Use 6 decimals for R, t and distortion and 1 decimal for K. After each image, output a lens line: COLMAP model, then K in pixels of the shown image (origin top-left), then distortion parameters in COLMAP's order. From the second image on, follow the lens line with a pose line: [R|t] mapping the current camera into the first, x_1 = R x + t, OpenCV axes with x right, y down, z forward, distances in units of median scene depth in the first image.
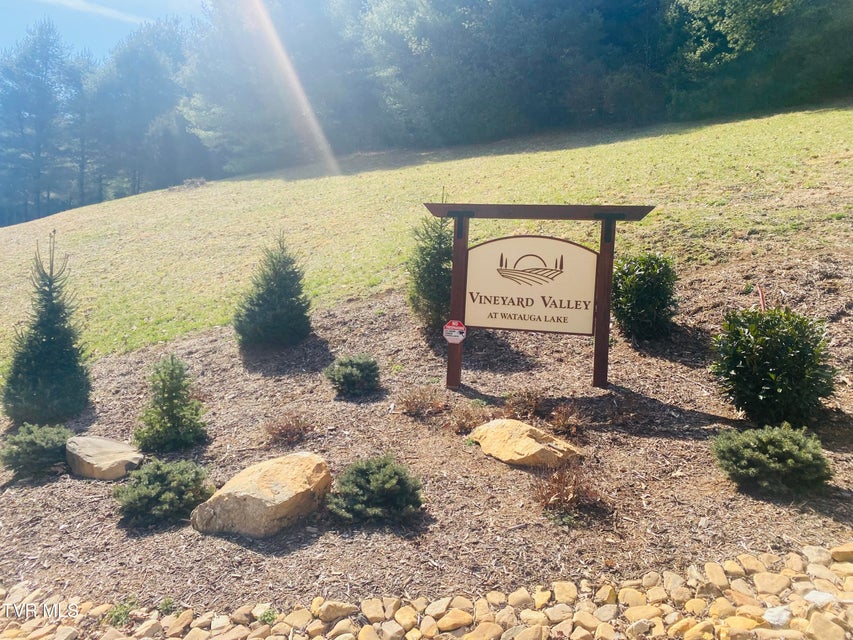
lens RADIAL K [[645.8, 0, 420.5], [0, 645.8, 316.6], [0, 0, 1]] dist [0.031923, -0.042513]
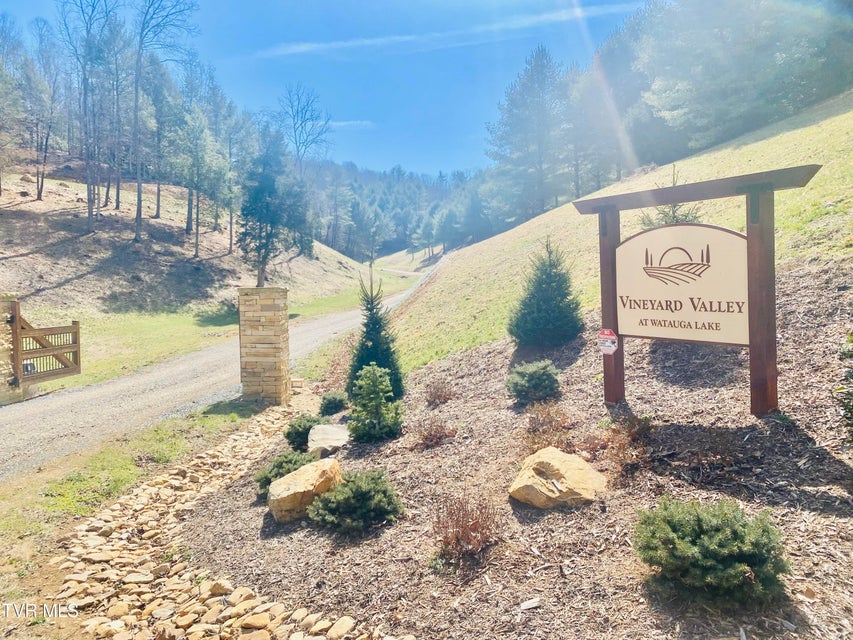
lens RADIAL K [[645.8, 0, 431.3], [0, 645.8, 324.3], [0, 0, 1]] dist [0.031923, -0.042513]
pose [[0.717774, -0.026121, -0.695786, 0.504549], [0.055623, 0.998253, 0.019904, -0.031553], [0.694051, -0.052988, 0.717973, 0.187581]]
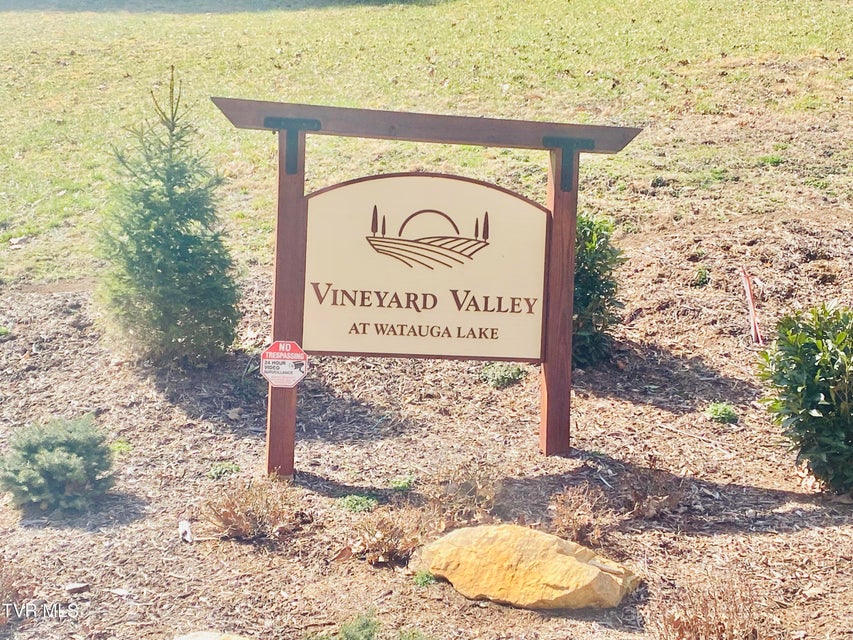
lens RADIAL K [[1264.7, 0, 422.7], [0, 1264.7, 324.1], [0, 0, 1]] dist [0.069762, 0.000000]
pose [[0.892986, -0.018621, 0.449699, -0.286182], [0.025030, 0.999652, -0.008311, 0.004137], [-0.449387, 0.018678, 0.893142, 0.094071]]
